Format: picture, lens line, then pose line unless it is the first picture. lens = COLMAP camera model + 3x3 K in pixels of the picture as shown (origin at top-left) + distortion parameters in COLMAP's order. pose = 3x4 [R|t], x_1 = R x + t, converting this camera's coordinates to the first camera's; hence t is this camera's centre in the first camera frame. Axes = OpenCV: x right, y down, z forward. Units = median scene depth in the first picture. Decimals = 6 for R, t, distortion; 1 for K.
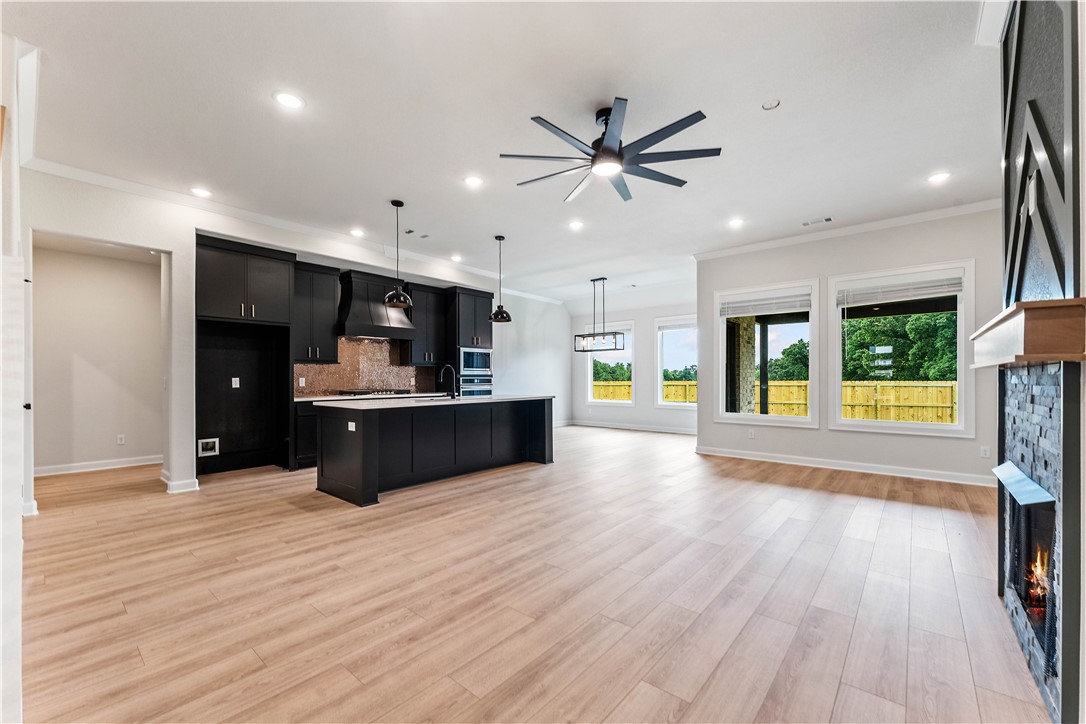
lens RADIAL K [[439.2, 0, 538.7], [0, 439.2, 379.7], [0, 0, 1]] dist [-0.001318, 0.000237]
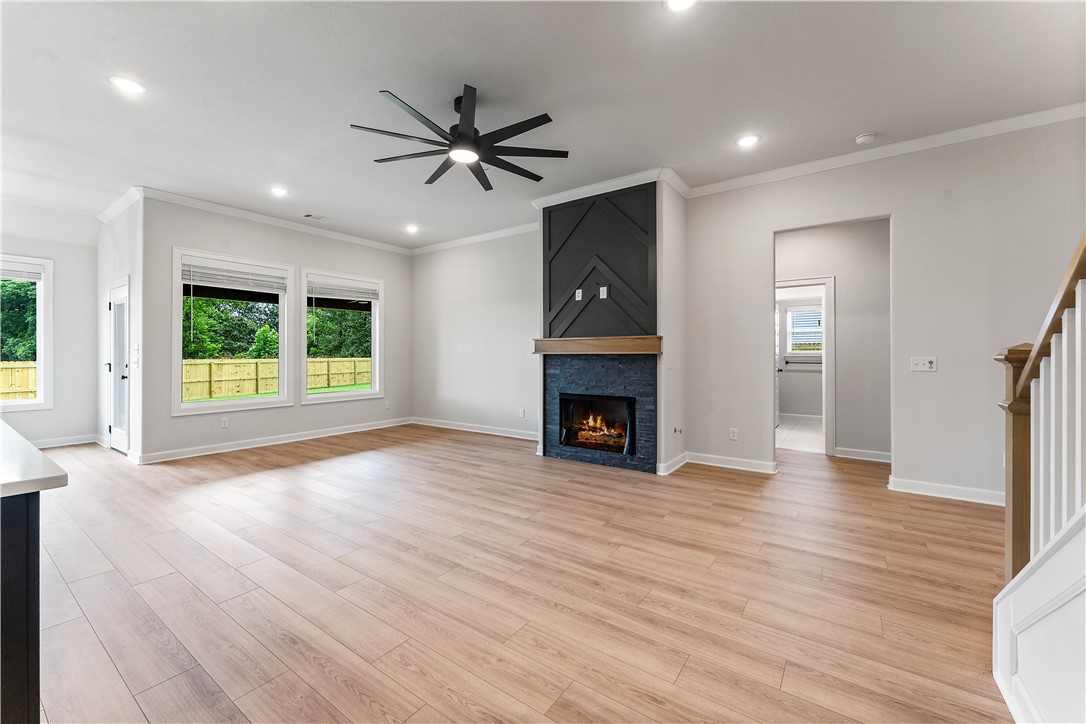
lens RADIAL K [[439.6, 0, 534.5], [0, 439.6, 351.4], [0, 0, 1]] dist [0.000292, -0.000126]
pose [[-0.085991, 0.010176, 0.996244, -0.562544], [0.005564, 0.999937, -0.009733, -0.008714], [-0.996280, 0.004706, -0.086042, 0.594552]]
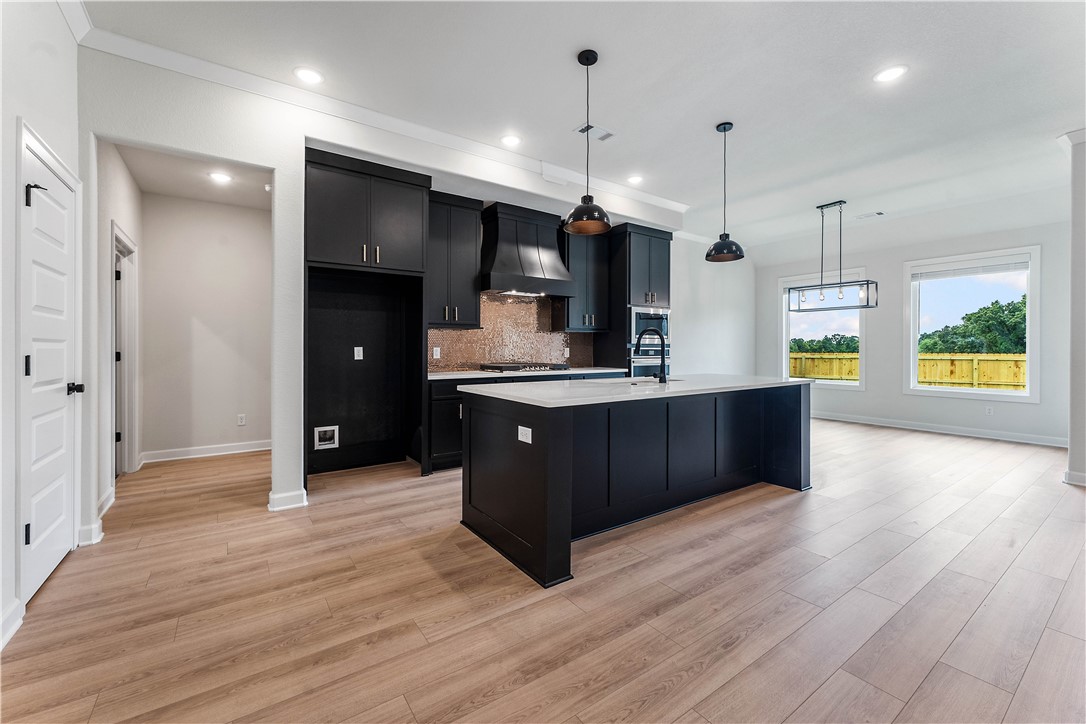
lens RADIAL K [[439.6, 0, 534.5], [0, 439.6, 351.4], [0, 0, 1]] dist [0.000292, -0.000126]
pose [[0.967267, 0.007089, -0.253661, -0.229203], [-0.006025, 0.999969, 0.004972, -0.002725], [0.253689, -0.003281, 0.967280, 0.386927]]
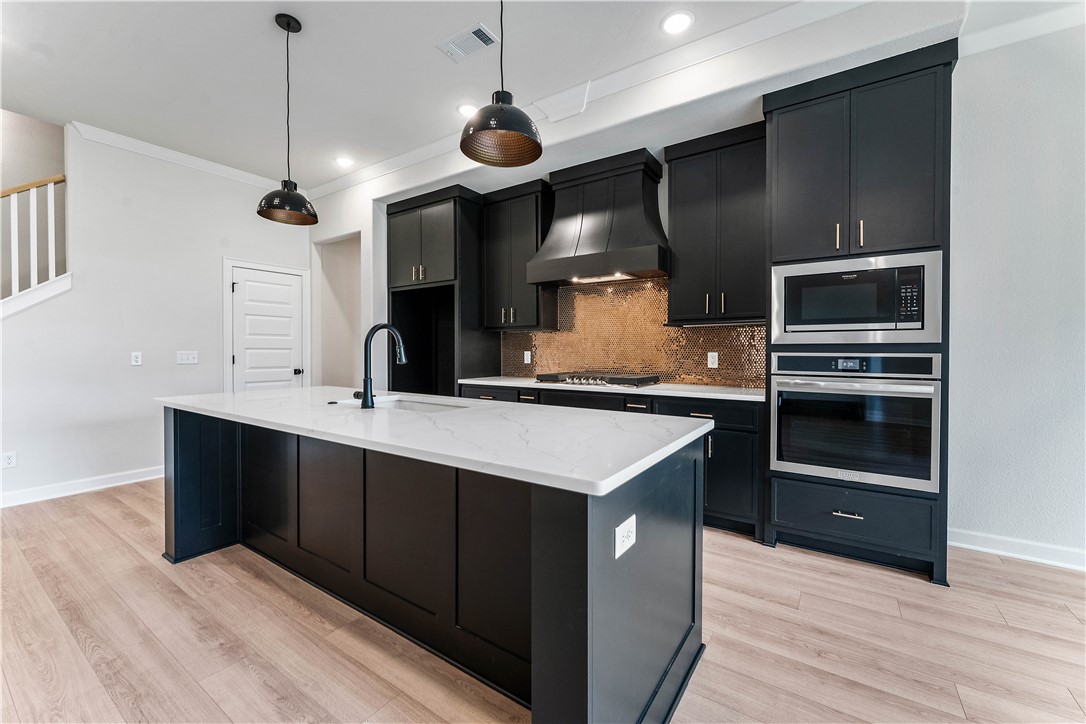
lens RADIAL K [[439.6, 0, 534.5], [0, 439.6, 351.4], [0, 0, 1]] dist [0.000292, -0.000126]
pose [[0.107280, 0.009804, -0.994180, 0.236633], [-0.002944, 0.999950, 0.009544, -0.013599], [0.994224, 0.001903, 0.107304, 1.195841]]
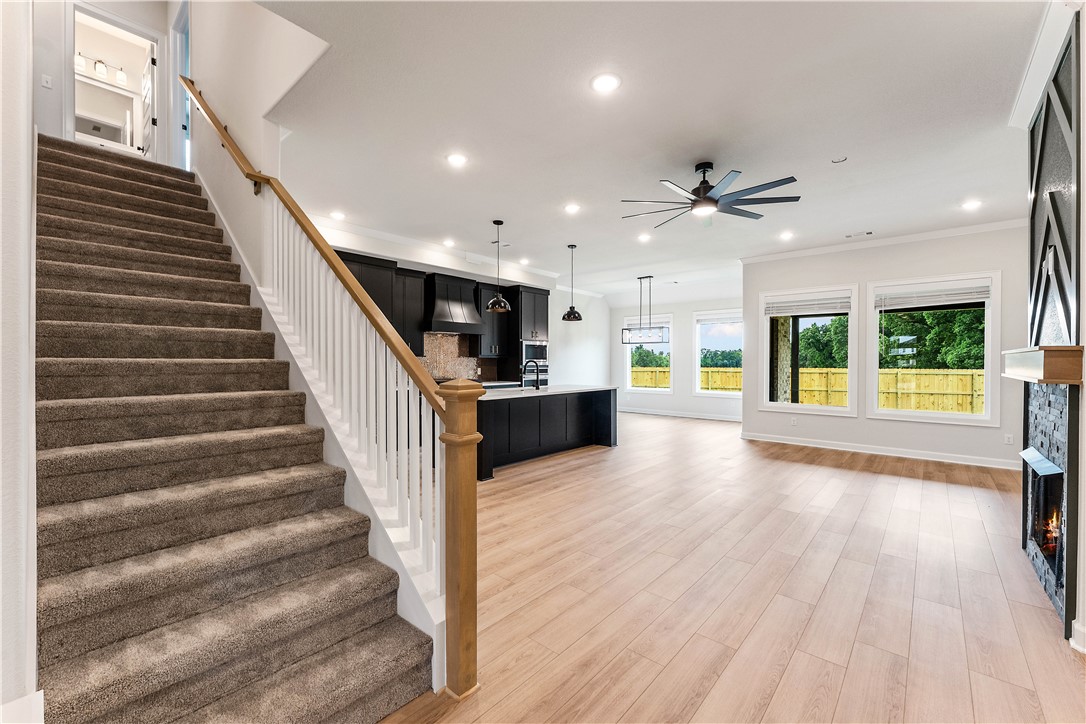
lens RADIAL K [[443.9, 0, 537.9], [0, 443.9, 364.9], [0, 0, 1]] dist [0.000220, -0.000328]
pose [[0.999868, 0.004704, -0.015534, -0.189442], [-0.004617, 0.999974, 0.005582, -0.029823], [0.015560, -0.005510, 0.999864, -0.171993]]
